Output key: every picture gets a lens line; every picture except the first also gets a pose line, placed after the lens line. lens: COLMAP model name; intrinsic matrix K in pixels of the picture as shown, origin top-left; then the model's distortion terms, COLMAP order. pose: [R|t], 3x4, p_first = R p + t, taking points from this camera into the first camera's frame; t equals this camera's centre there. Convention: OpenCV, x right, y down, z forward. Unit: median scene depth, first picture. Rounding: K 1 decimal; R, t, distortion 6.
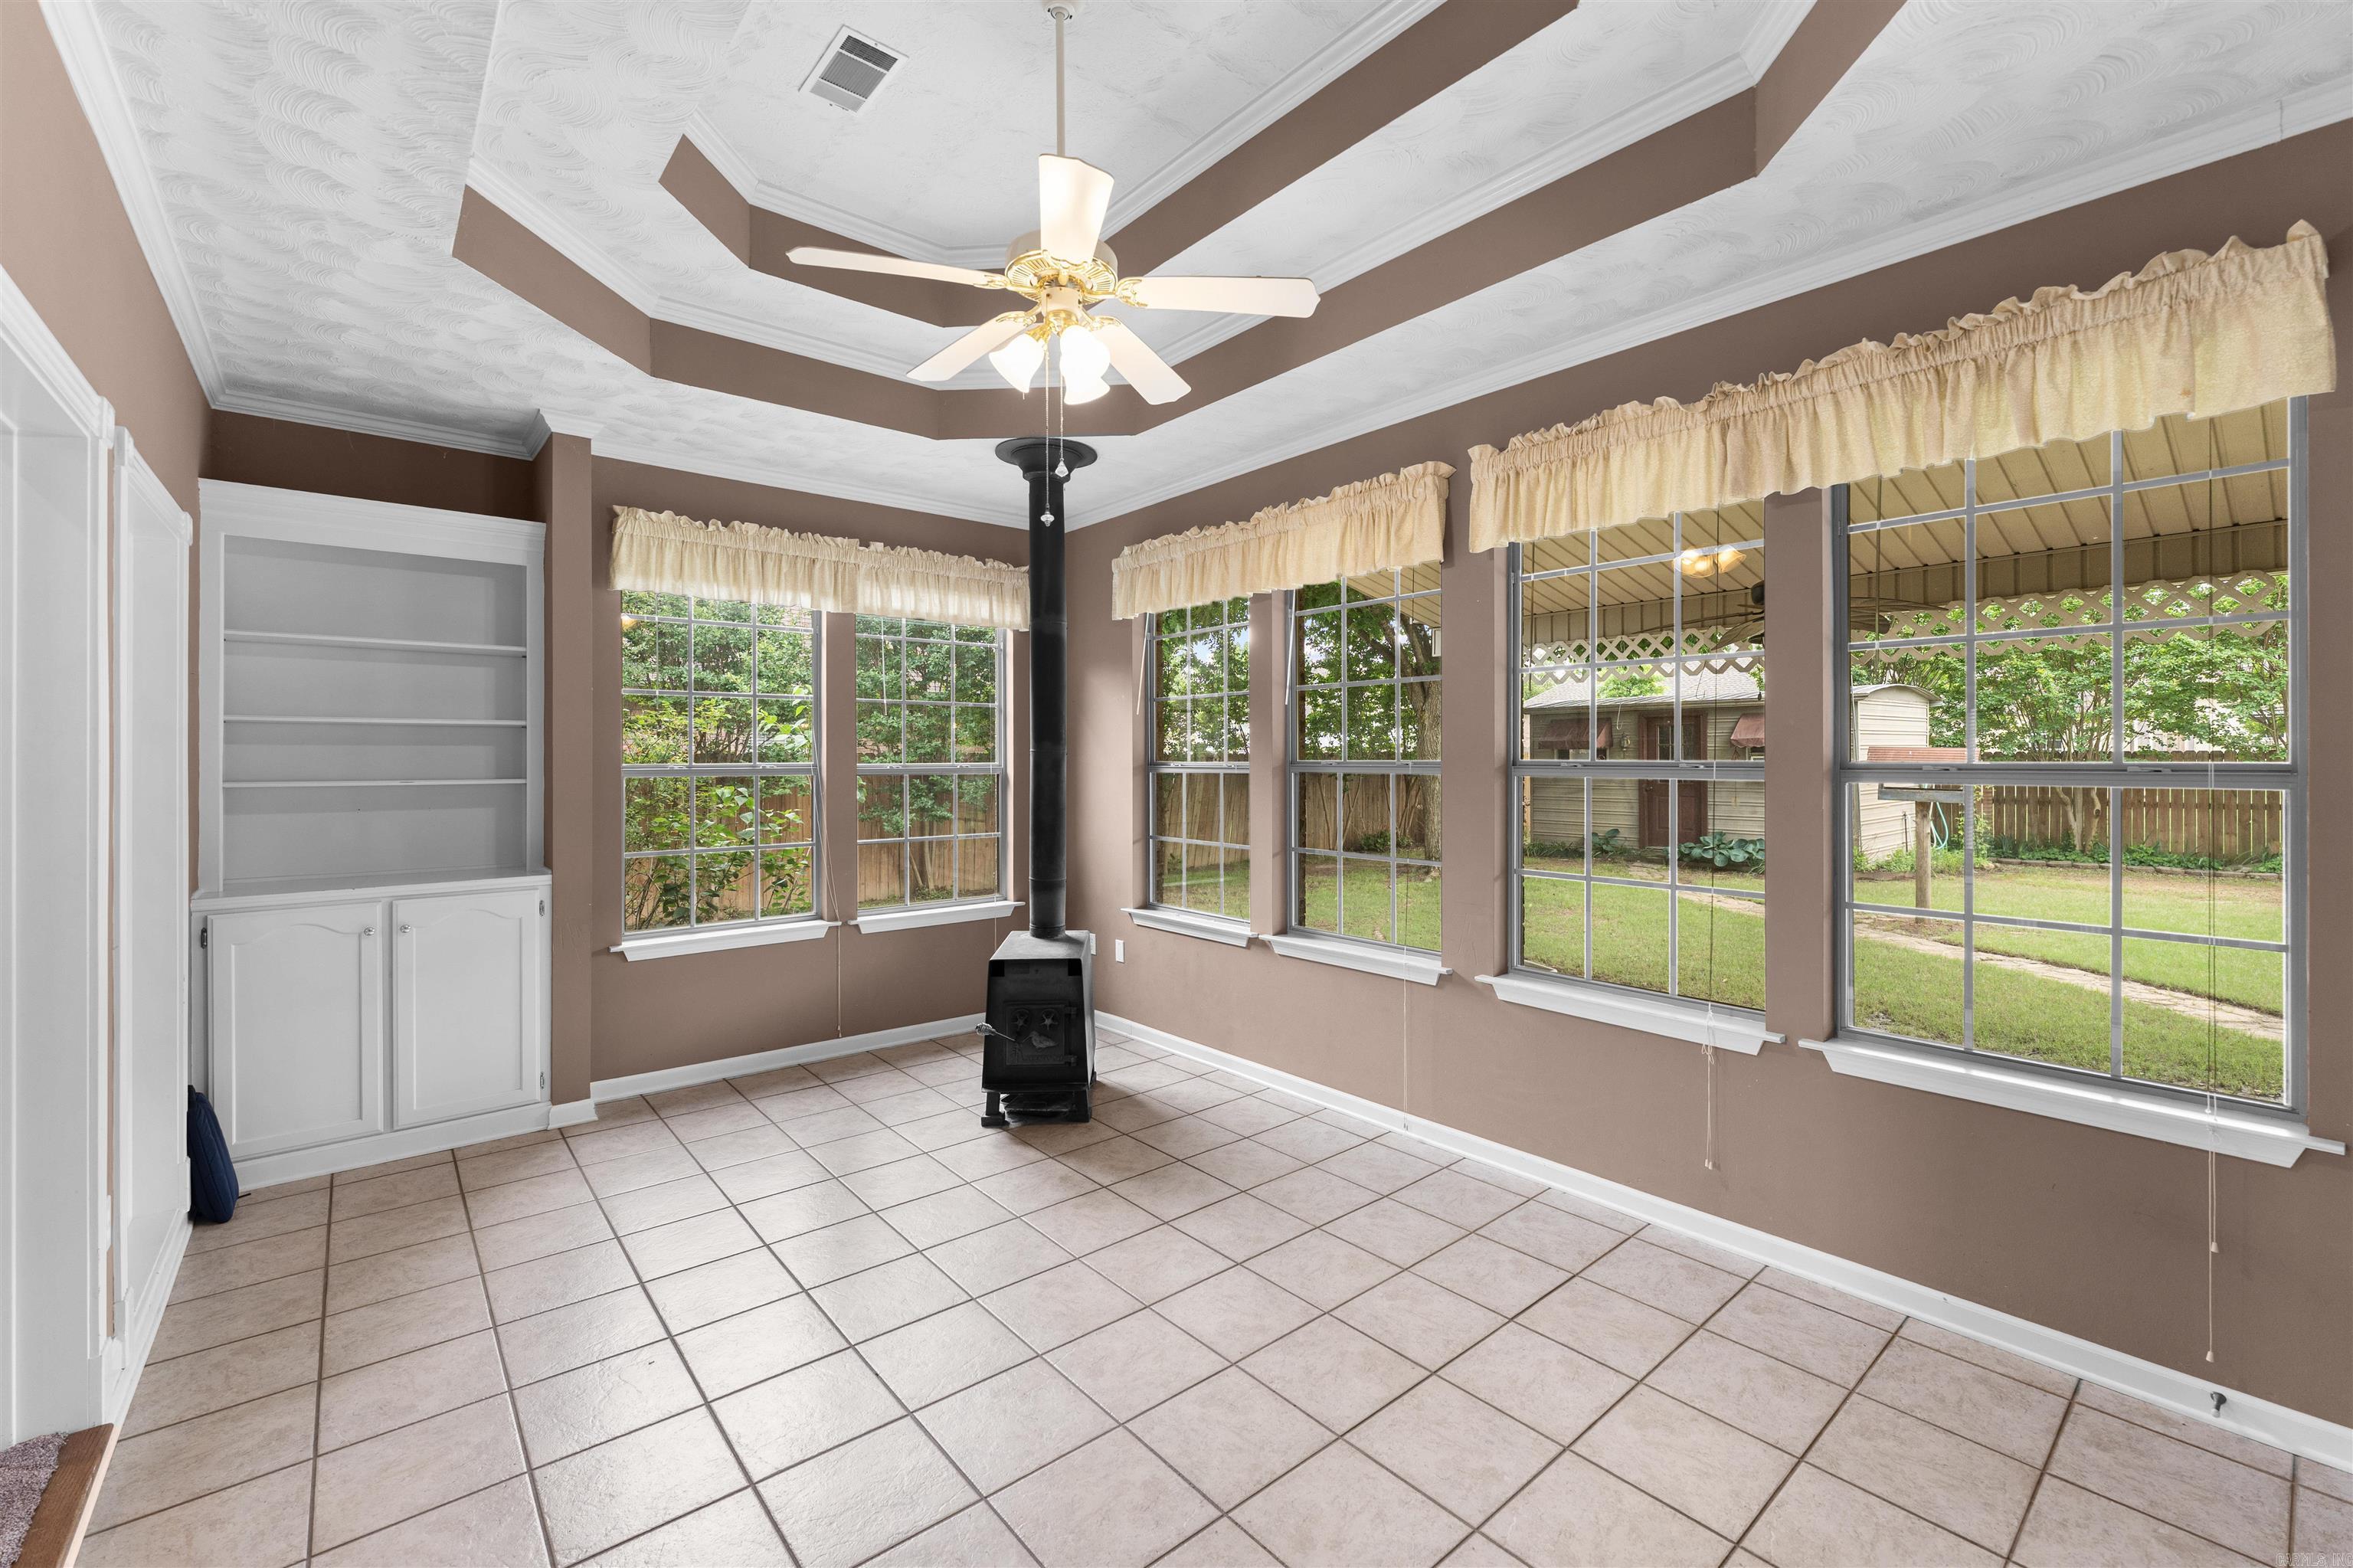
lens RADIAL K [[970.3, 0, 1185.1], [0, 970.3, 755.1], [0, 0, 1]] dist [0.001176, -0.000508]
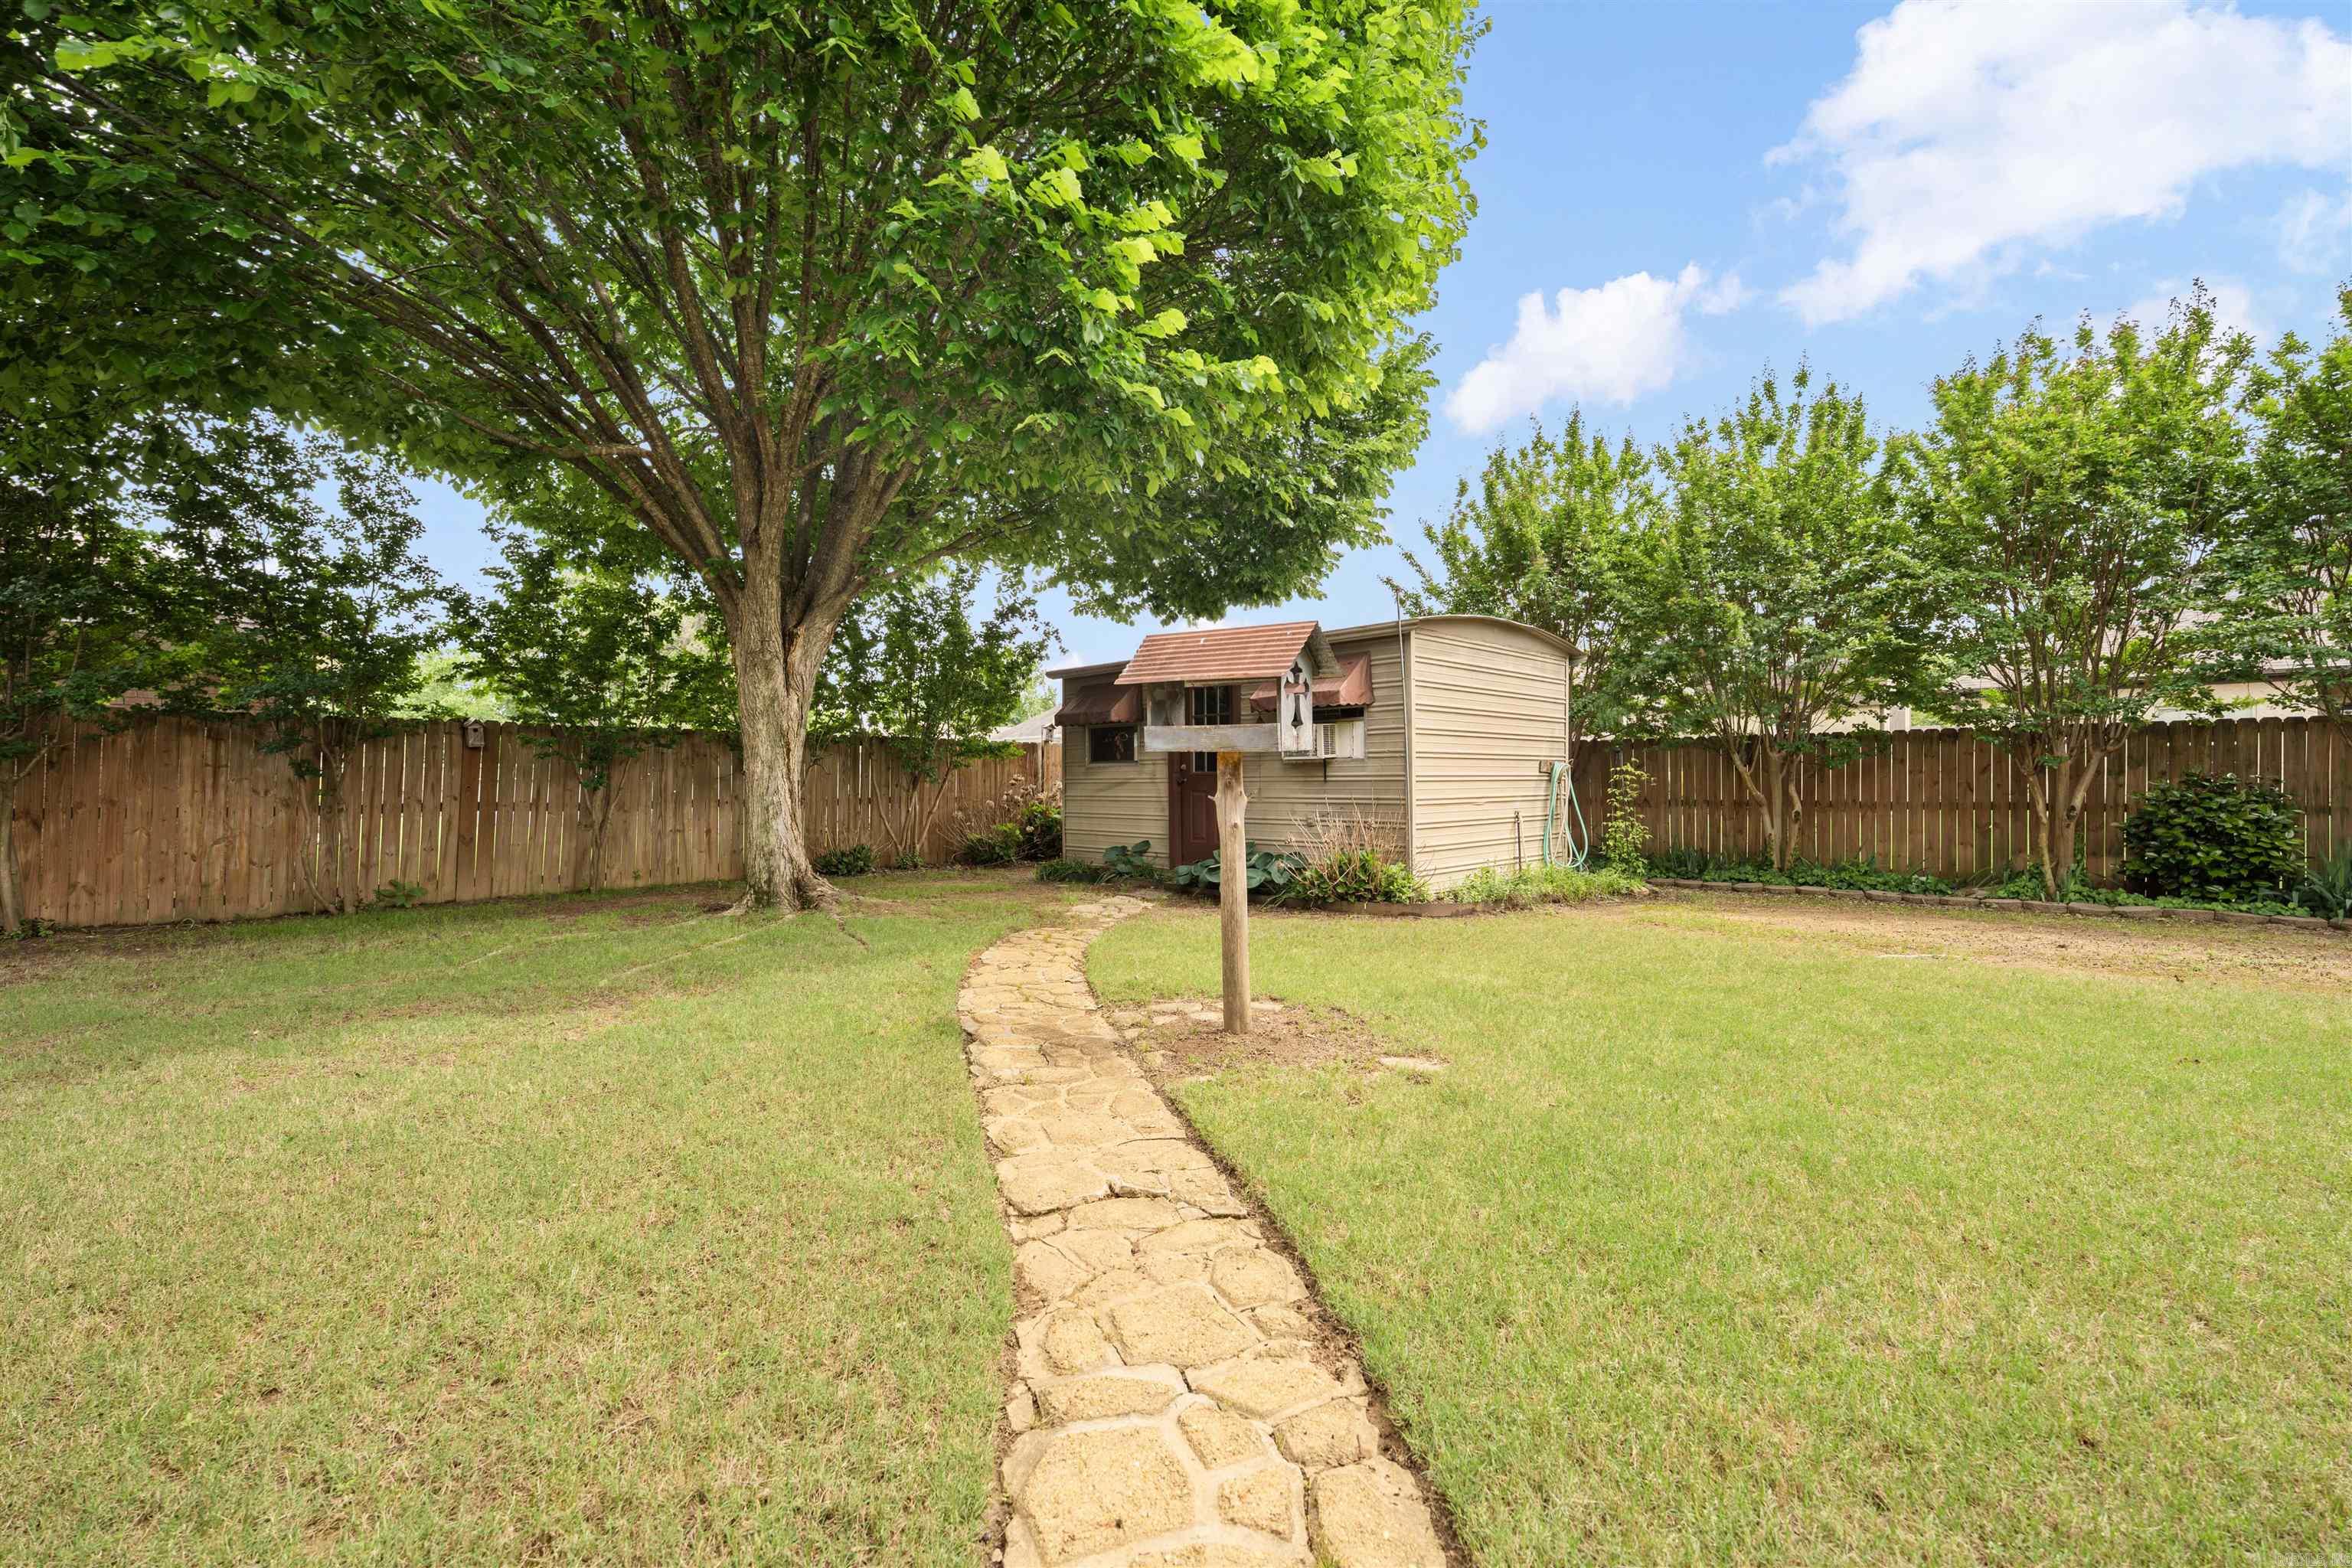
lens RADIAL K [[969.8, 0, 1136.0], [0, 969.8, 778.1], [0, 0, 1]] dist [0.001176, -0.000508]
pose [[0.998476, 0.001688, 0.055166, 1.561858], [-0.001493, 0.999992, -0.003577, 0.131452], [-0.055172, 0.003489, 0.998471, 1.167627]]
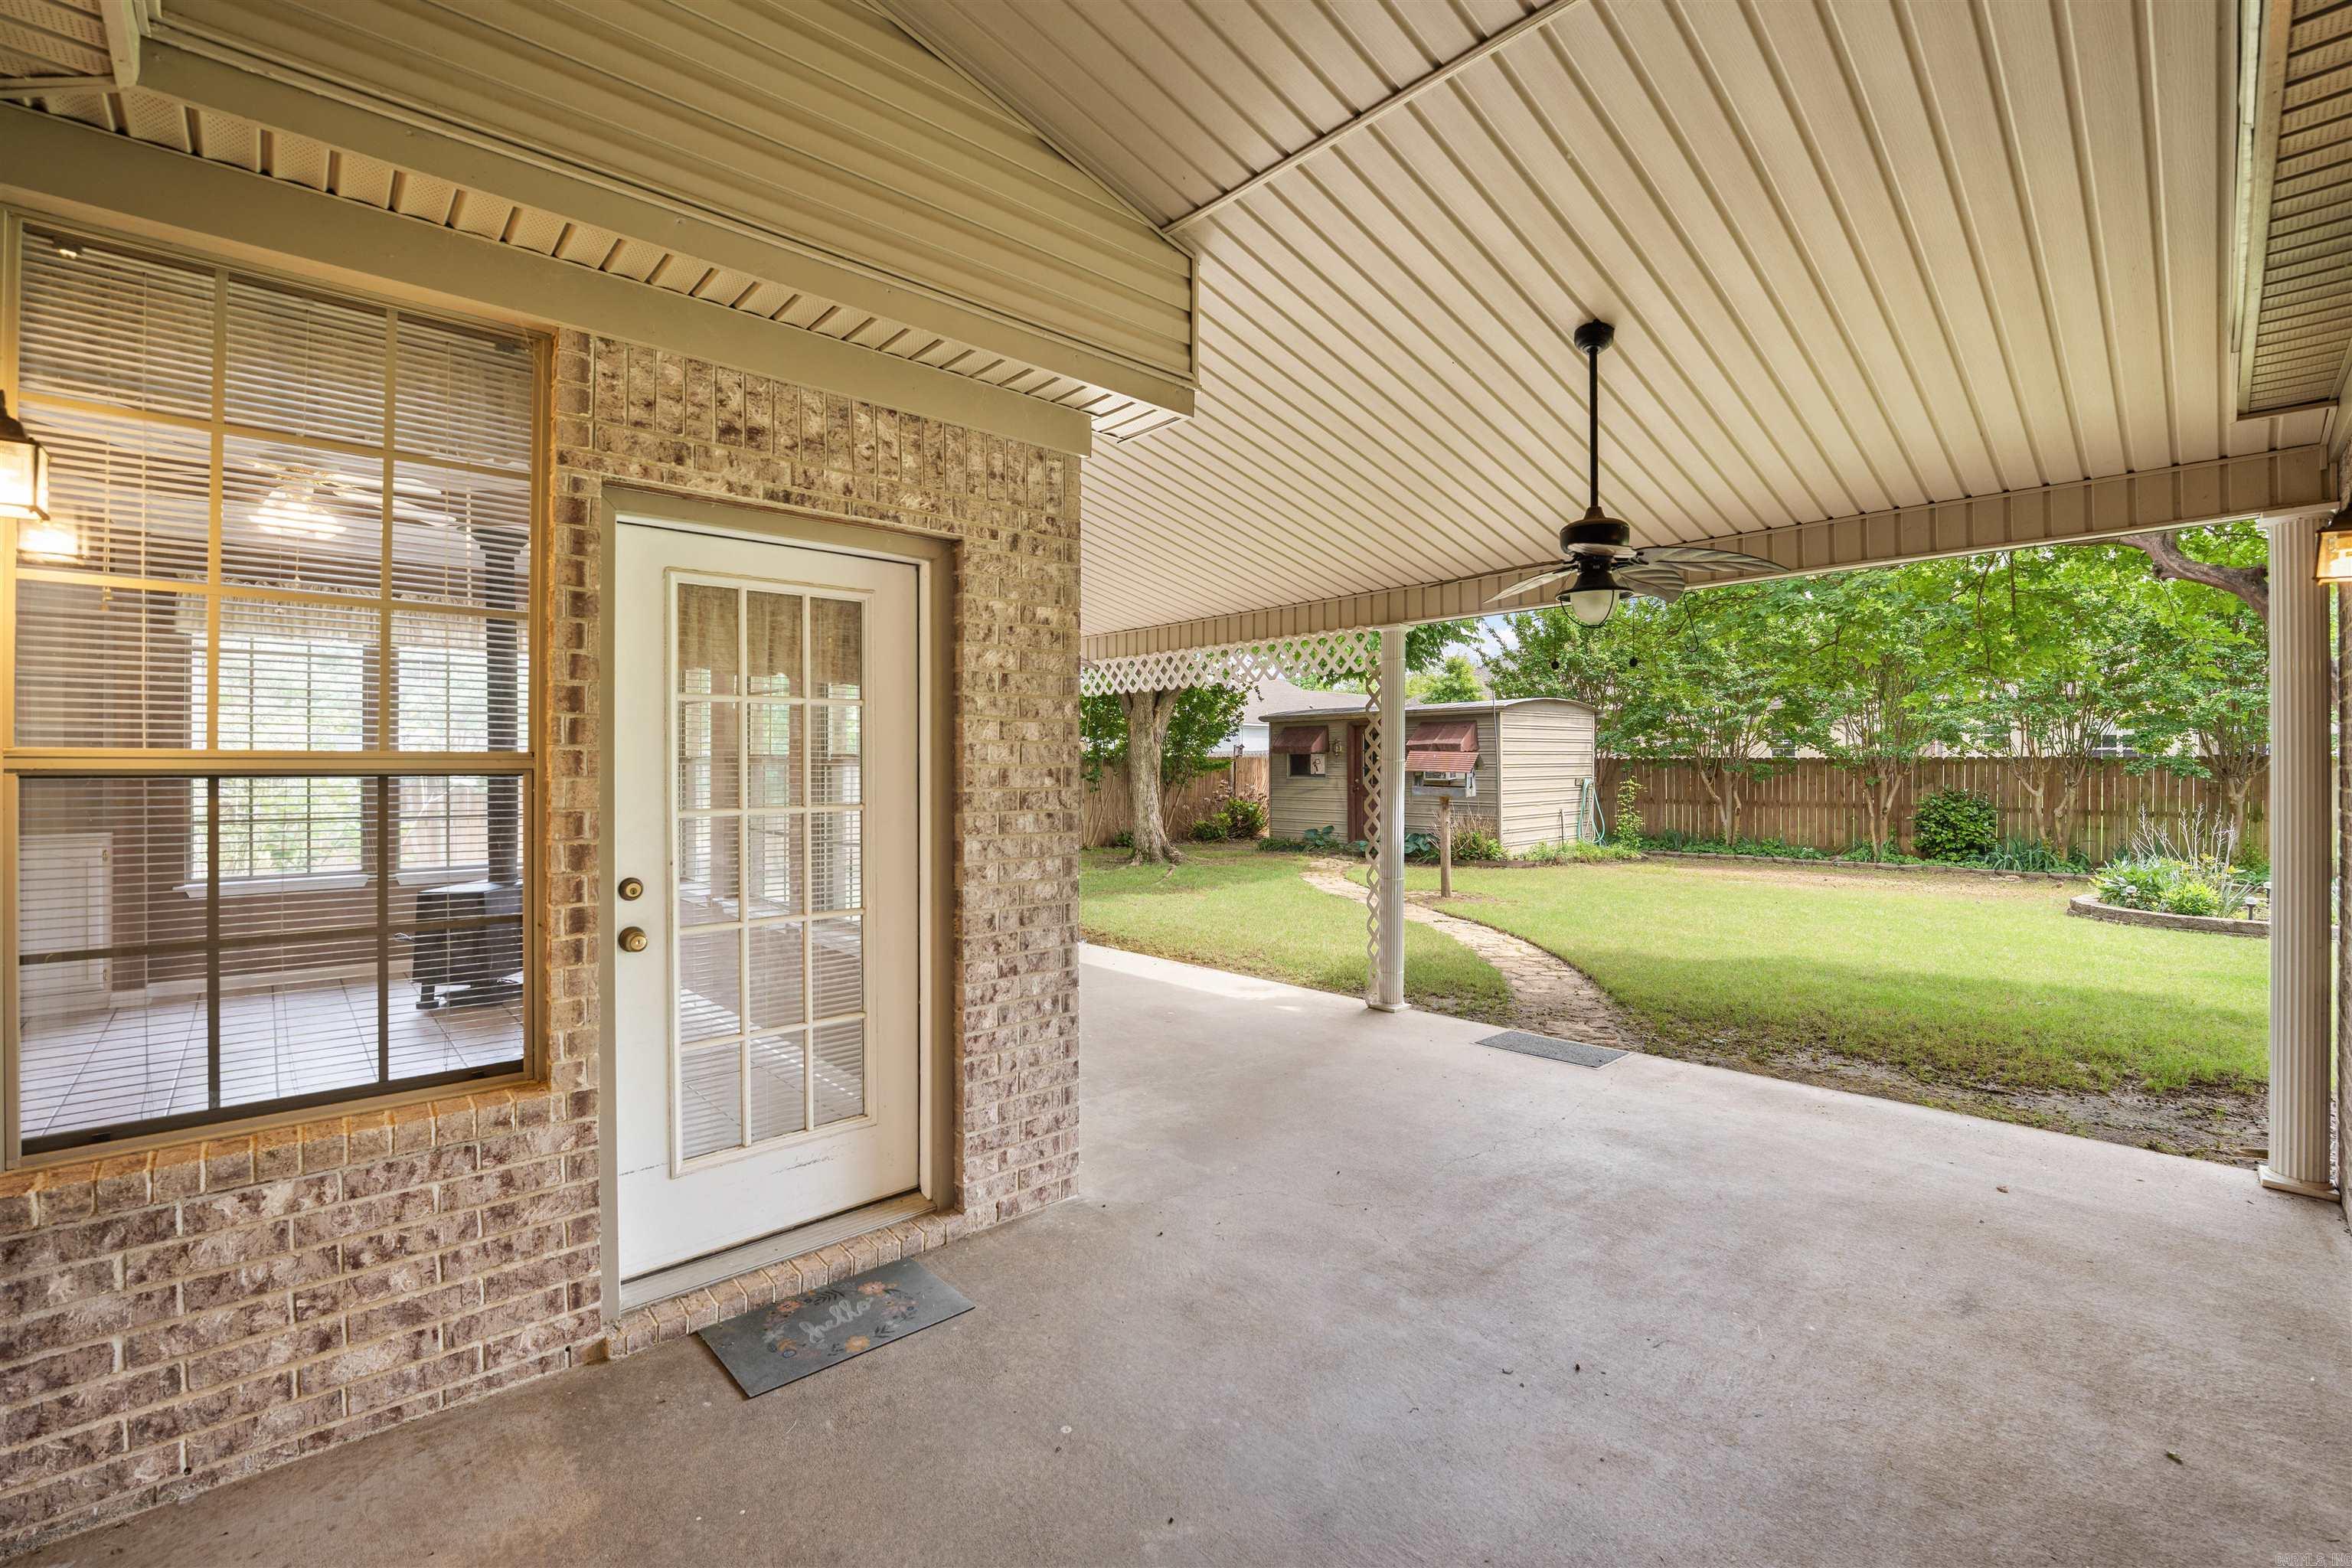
lens RADIAL K [[969.8, 0, 1180.5], [0, 969.8, 767.7], [0, 0, 1]] dist [0.001176, -0.000508]
pose [[0.999294, 0.002397, 0.037499, 0.885091], [-0.002627, 0.999978, 0.006082, 0.008989], [-0.037484, -0.006176, 0.999278, -0.500193]]
